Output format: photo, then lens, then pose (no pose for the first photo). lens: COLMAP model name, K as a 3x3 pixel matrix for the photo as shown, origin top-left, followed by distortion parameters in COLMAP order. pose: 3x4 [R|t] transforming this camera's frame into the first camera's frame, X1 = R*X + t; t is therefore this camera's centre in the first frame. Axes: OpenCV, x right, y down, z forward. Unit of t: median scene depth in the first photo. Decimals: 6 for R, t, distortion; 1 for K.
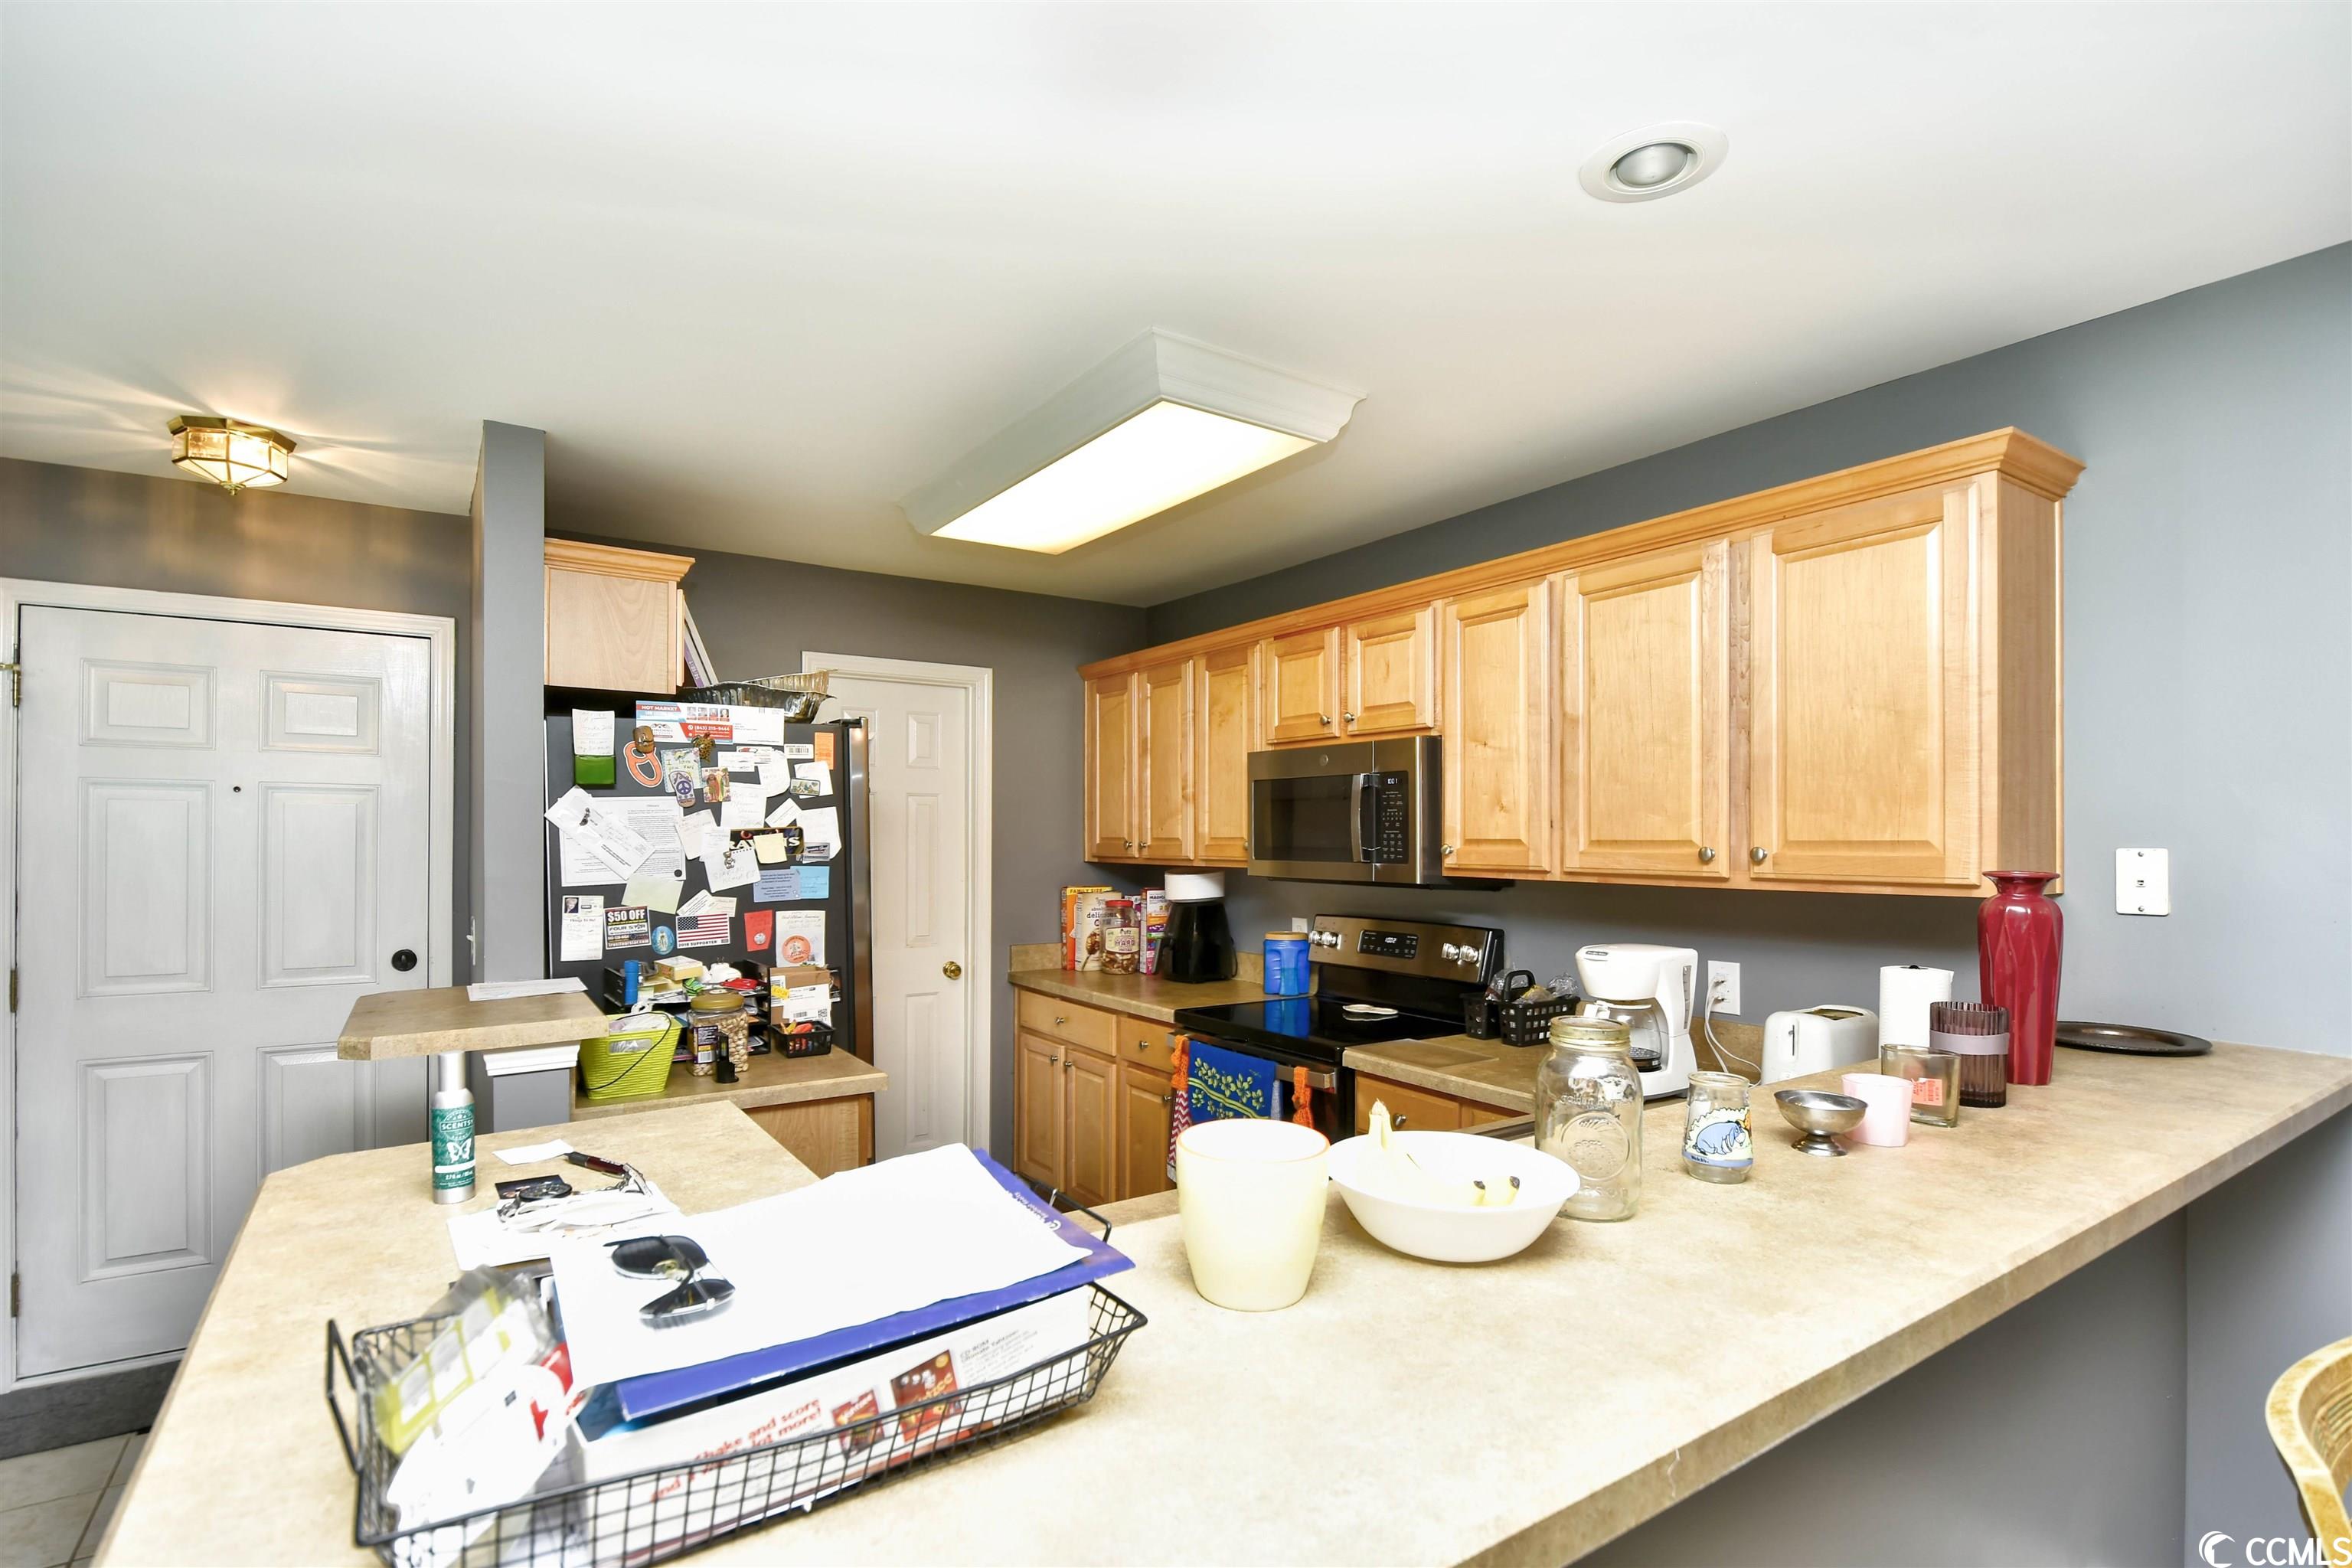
lens RADIAL K [[1098.9, 0, 1174.1], [0, 1098.9, 840.8], [0, 0, 1]] dist [-0.007578, -0.006729]
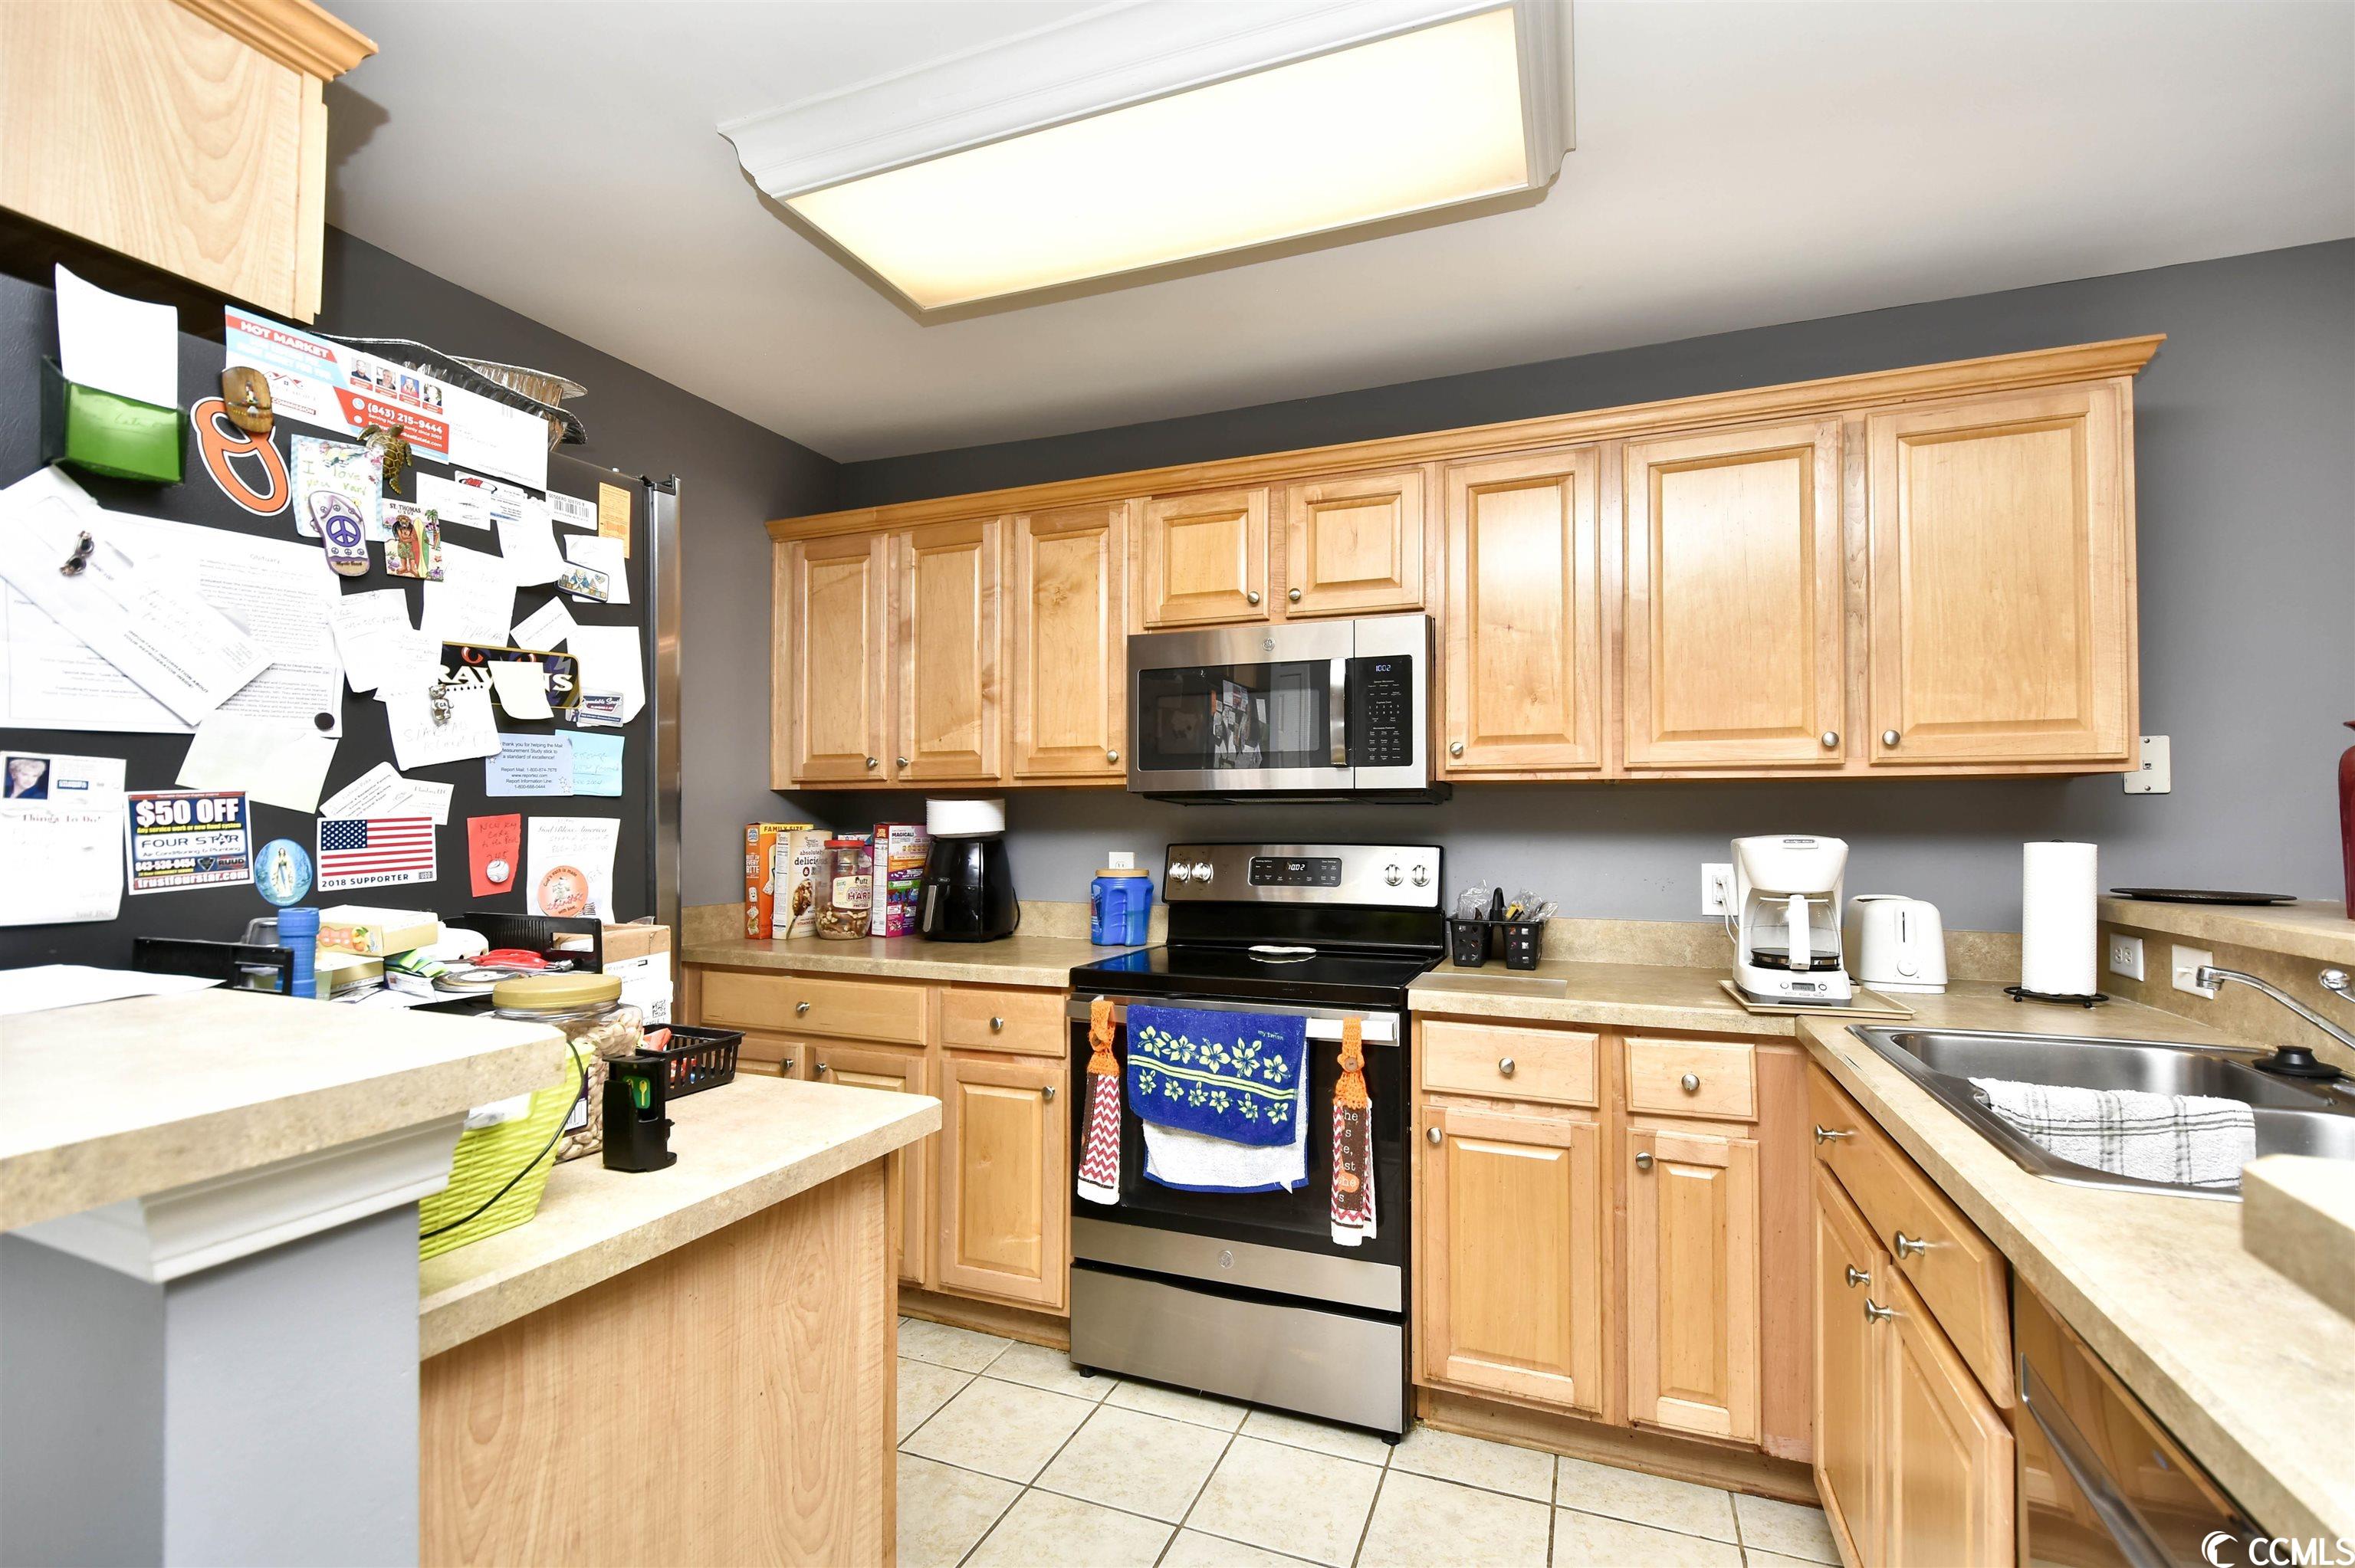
lens RADIAL K [[1042.4, 0, 1189.2], [0, 1042.4, 804.2], [0, 0, 1]] dist [0.004815, -0.005604]
pose [[0.829812, 0.011624, 0.557921, -0.381636], [-0.000042, 0.999784, -0.020769, 0.068907], [-0.558042, 0.017211, 0.829634, 0.439969]]
